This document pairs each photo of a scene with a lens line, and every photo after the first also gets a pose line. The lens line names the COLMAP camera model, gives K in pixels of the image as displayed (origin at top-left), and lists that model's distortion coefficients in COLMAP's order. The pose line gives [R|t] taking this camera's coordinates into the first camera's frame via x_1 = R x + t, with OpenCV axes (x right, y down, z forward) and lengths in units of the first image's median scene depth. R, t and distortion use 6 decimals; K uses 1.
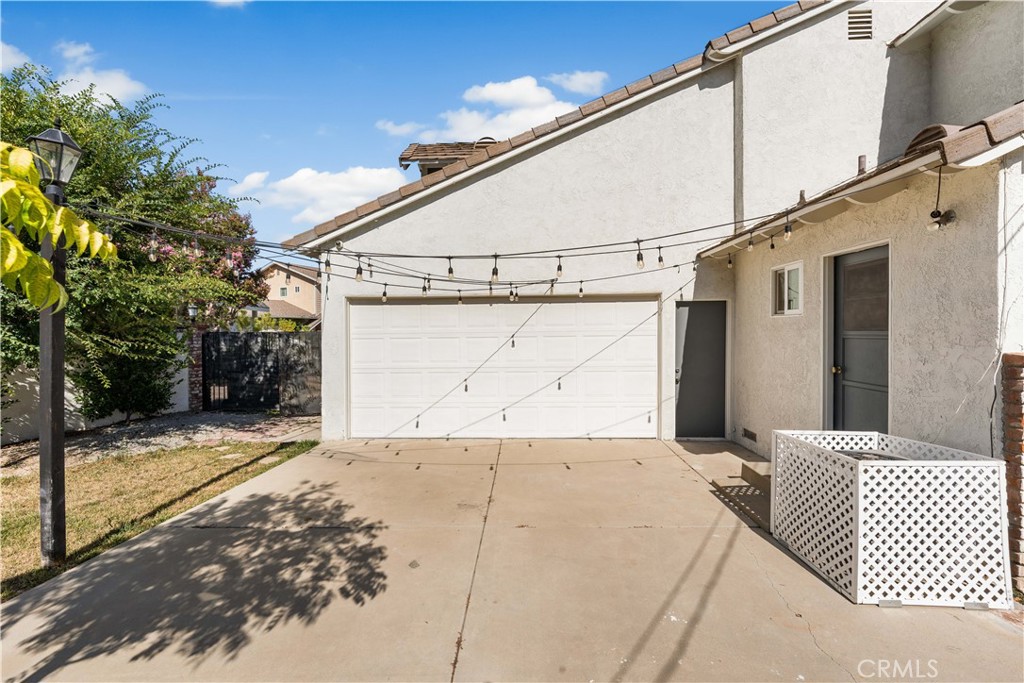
lens RADIAL K [[420.2, 0, 512.5], [0, 420.2, 336.0], [0, 0, 1]] dist [-0.000626, -0.000756]
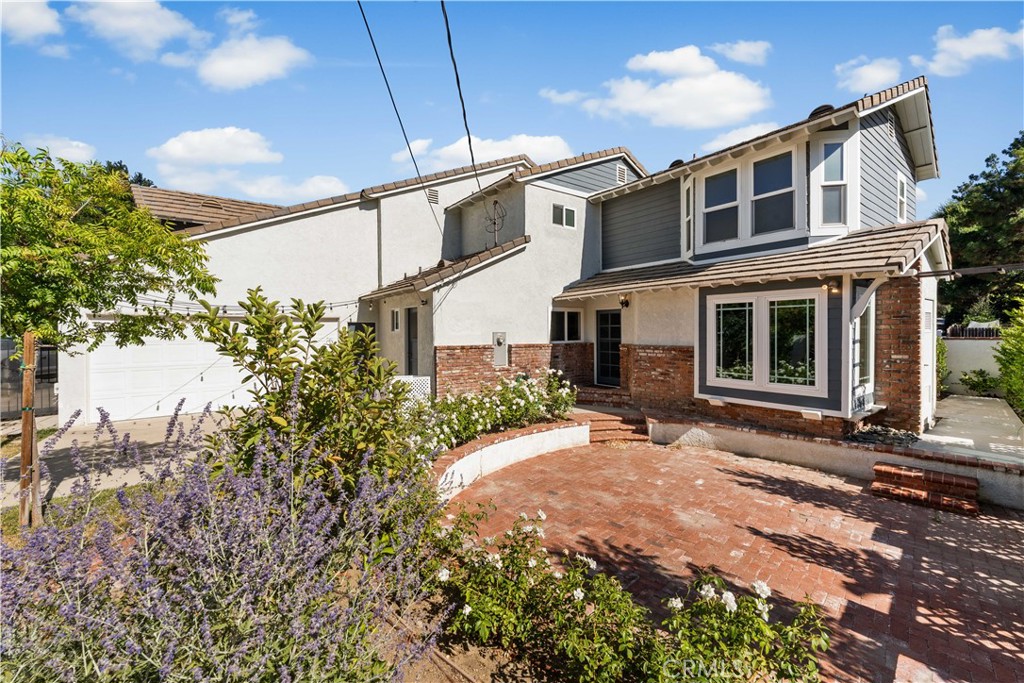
lens RADIAL K [[420.2, 0, 514.8], [0, 420.2, 338.7], [0, 0, 1]] dist [-0.000626, -0.000756]
pose [[0.773957, -0.005132, 0.633217, -0.209458], [0.009808, 0.999944, -0.003884, 0.001641], [-0.633162, 0.009217, 0.773964, -0.890580]]
